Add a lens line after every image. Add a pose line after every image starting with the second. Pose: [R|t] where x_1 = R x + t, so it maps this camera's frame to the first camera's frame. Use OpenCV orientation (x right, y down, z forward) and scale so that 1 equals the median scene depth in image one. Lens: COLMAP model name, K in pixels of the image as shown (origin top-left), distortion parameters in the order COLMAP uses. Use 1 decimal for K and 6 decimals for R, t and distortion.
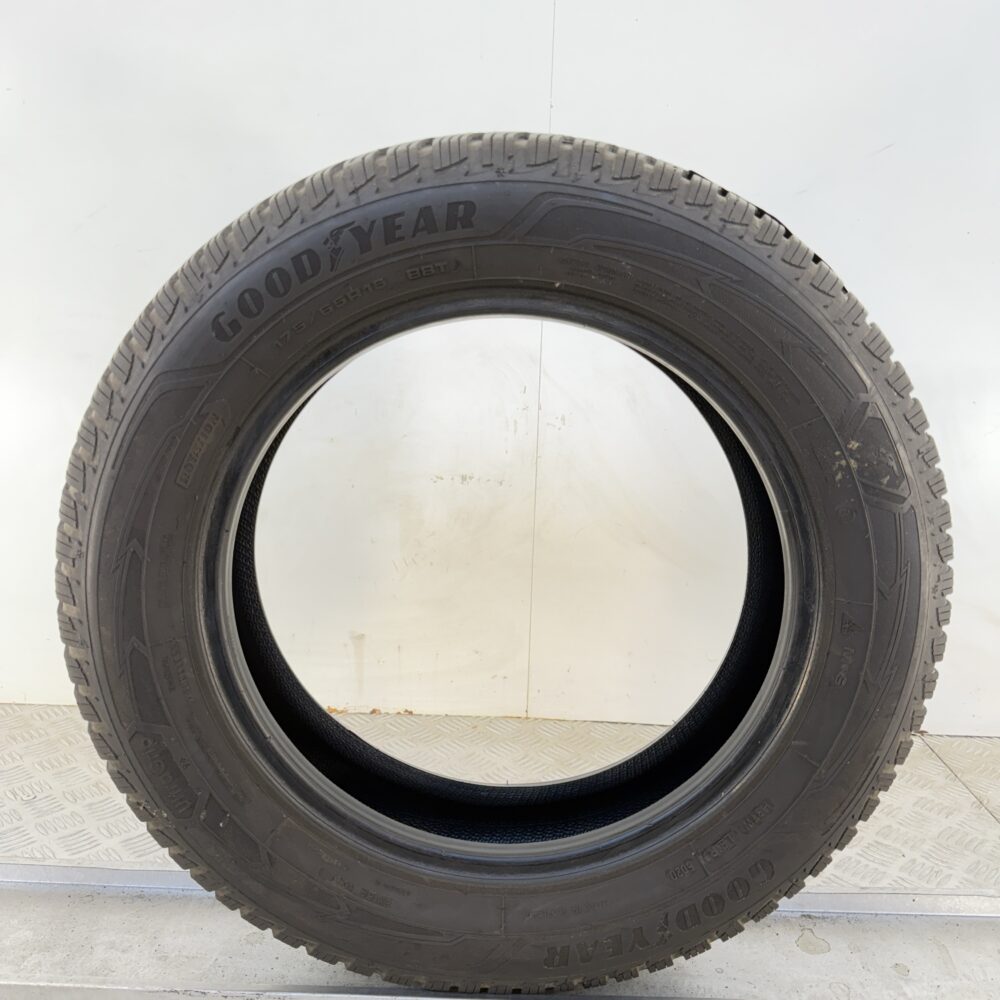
lens RADIAL K [[947.2, 0, 500.0], [0, 947.2, 500.0], [0, 0, 1]] dist [0.143649, -0.248560]
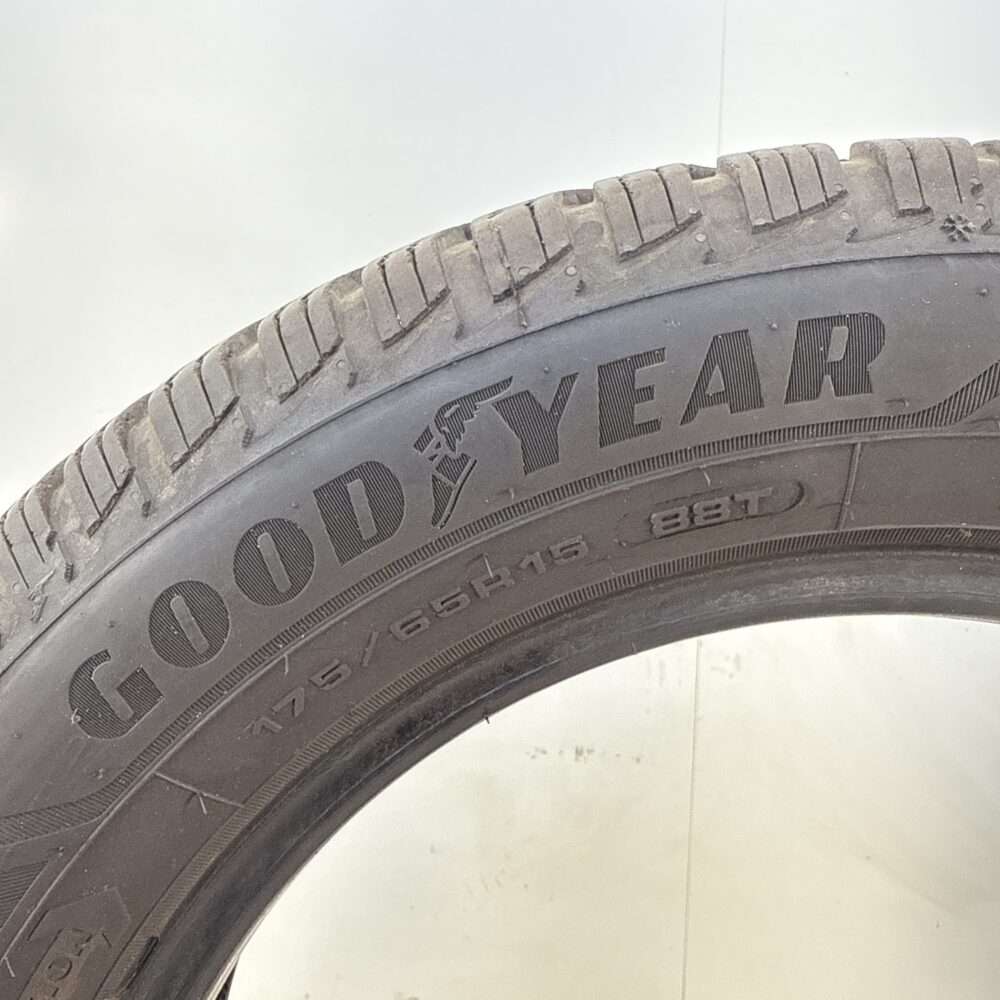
lens RADIAL K [[984.1, 0, 500.0], [0, 984.1, 500.0], [0, 0, 1]] dist [0.004471, 0.001547]
pose [[0.999484, -0.003342, -0.031958, -0.143725], [-0.001191, 0.990037, -0.140802, -0.200872], [0.032110, 0.140767, 0.989522, 0.669165]]
